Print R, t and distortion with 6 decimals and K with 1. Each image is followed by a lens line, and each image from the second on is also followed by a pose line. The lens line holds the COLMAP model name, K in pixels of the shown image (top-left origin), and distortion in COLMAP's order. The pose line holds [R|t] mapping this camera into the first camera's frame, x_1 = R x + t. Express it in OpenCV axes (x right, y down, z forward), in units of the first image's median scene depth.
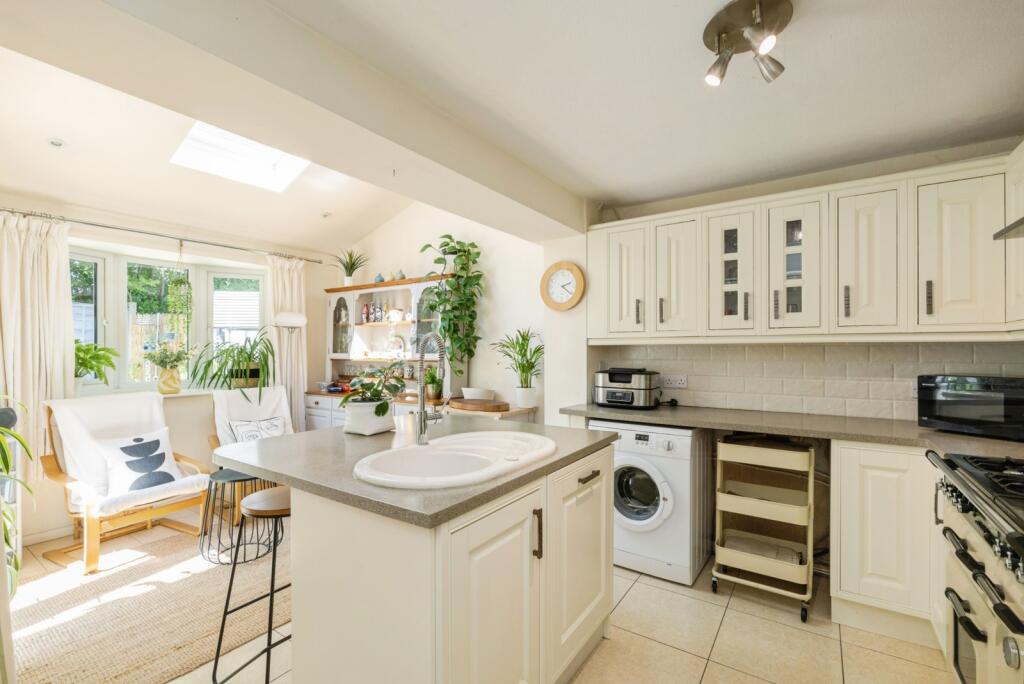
lens RADIAL K [[439.1, 0, 510.5], [0, 439.1, 348.6], [0, 0, 1]] dist [-0.045002, 0.000023]
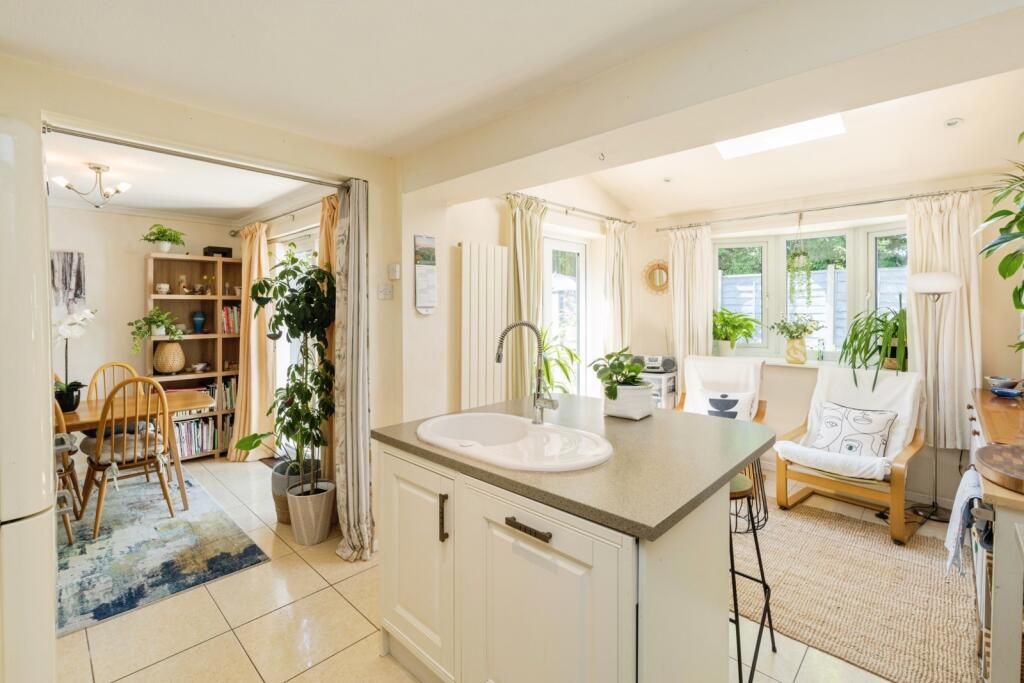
lens RADIAL K [[459.5, 0, 509.3], [0, 459.5, 304.6], [0, 0, 1]] dist [0.000197, 0.000023]
pose [[-0.159819, -0.007522, -0.987118, 0.504218], [0.001203, 0.999969, -0.007814, -0.034561], [0.987146, -0.002436, -0.159805, 0.596306]]
